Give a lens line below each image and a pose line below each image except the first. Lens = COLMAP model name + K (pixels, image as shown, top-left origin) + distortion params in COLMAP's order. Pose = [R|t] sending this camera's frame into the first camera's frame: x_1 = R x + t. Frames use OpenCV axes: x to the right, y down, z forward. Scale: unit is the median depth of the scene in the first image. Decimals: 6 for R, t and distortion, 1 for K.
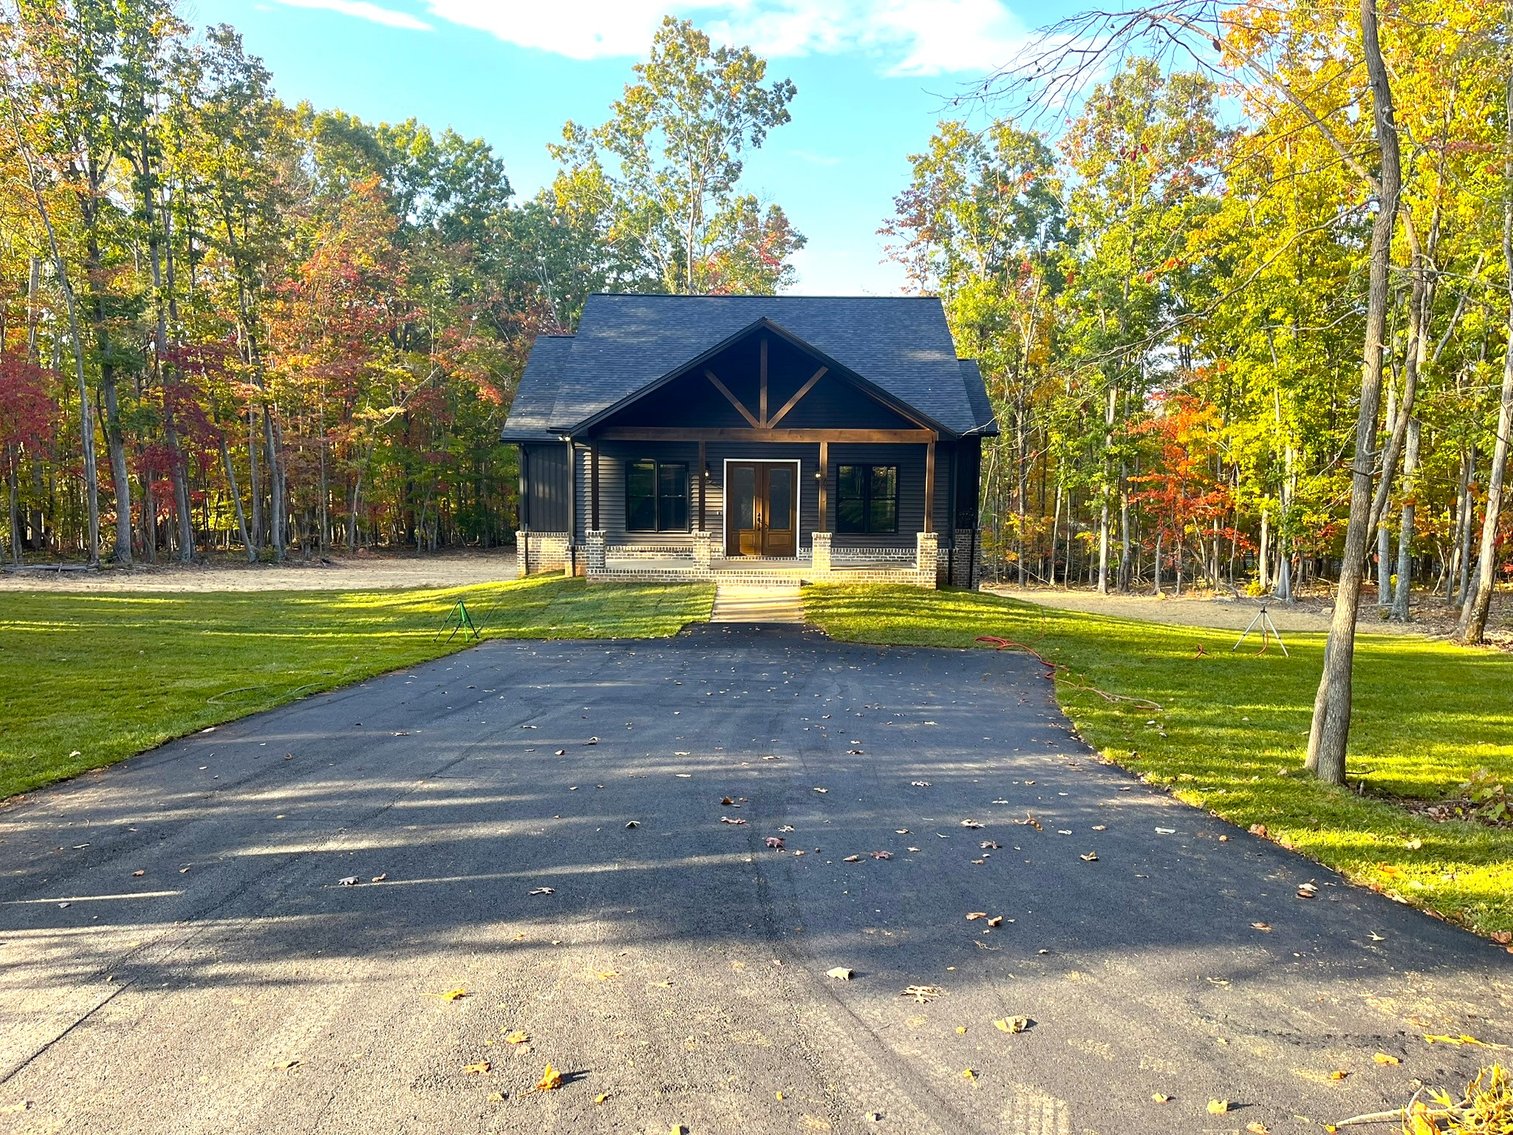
lens RADIAL K [[1153.2, 0, 757.3], [0, 1153.2, 556.6], [0, 0, 1]] dist [0.084895, -0.094361]
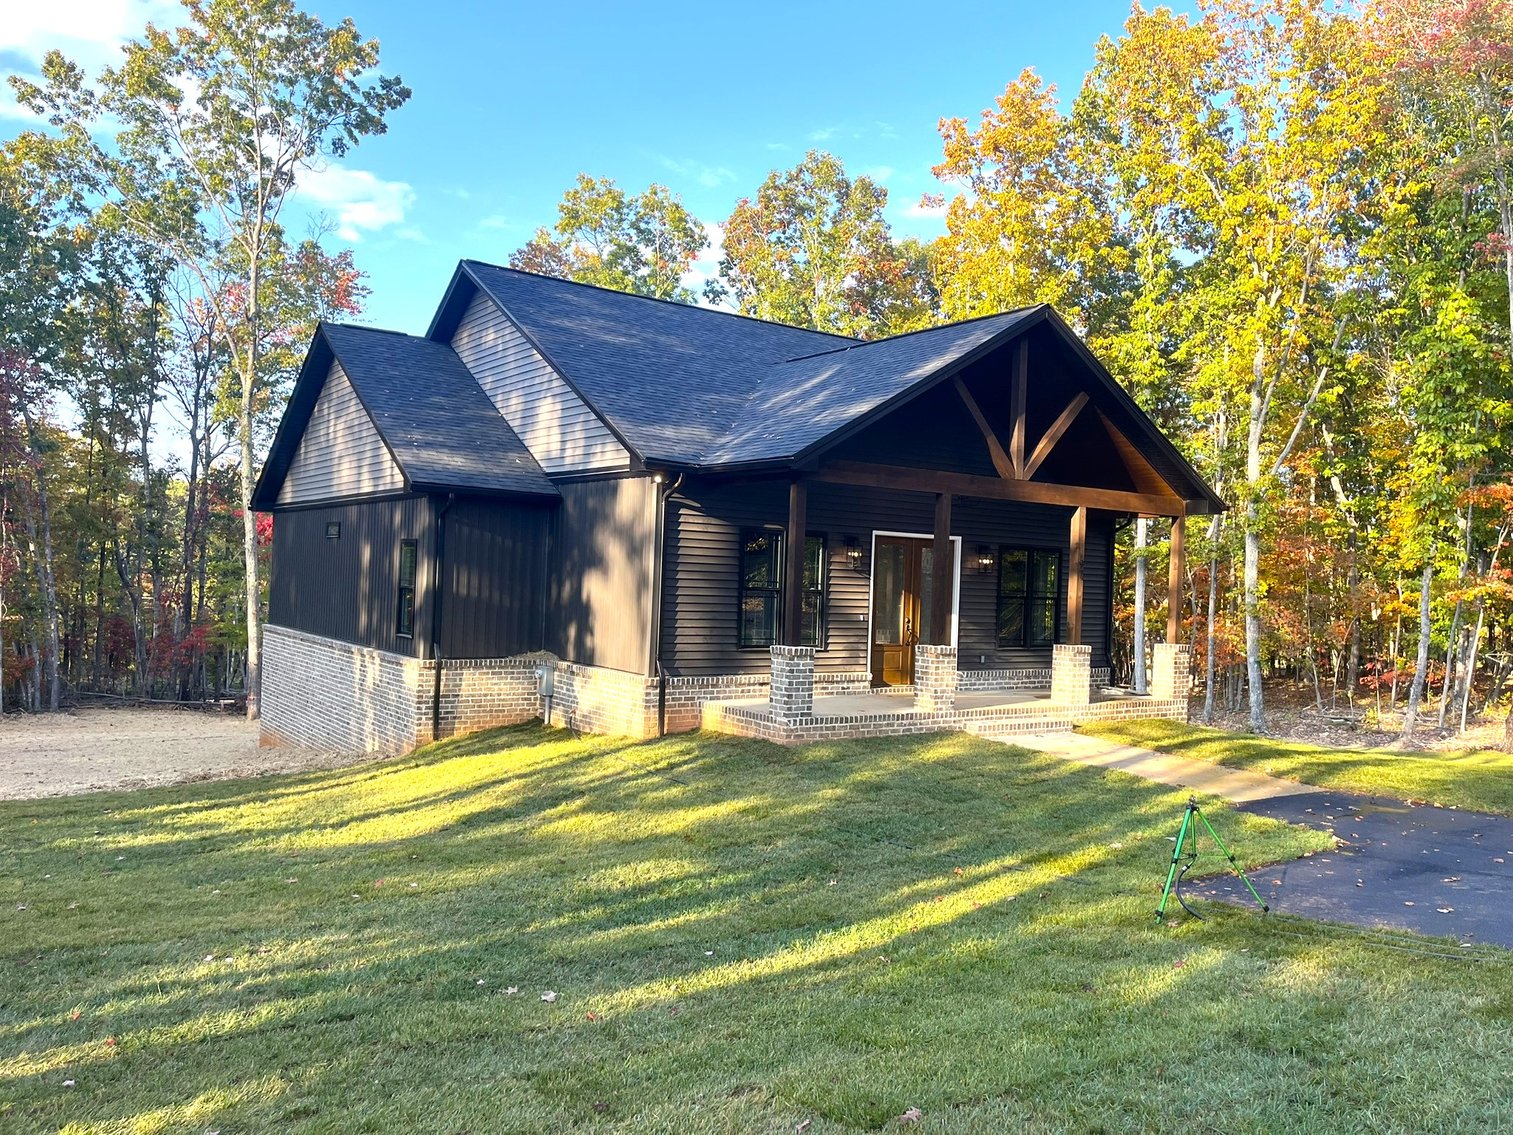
lens RADIAL K [[1149.2, 0, 771.7], [0, 1149.2, 572.7], [0, 0, 1]] dist [0.092834, -0.125833]
pose [[0.809150, 0.024257, 0.587101, -0.274986], [0.037674, 0.994950, -0.093030, -0.004222], [-0.586393, 0.097394, 0.804151, 0.336852]]
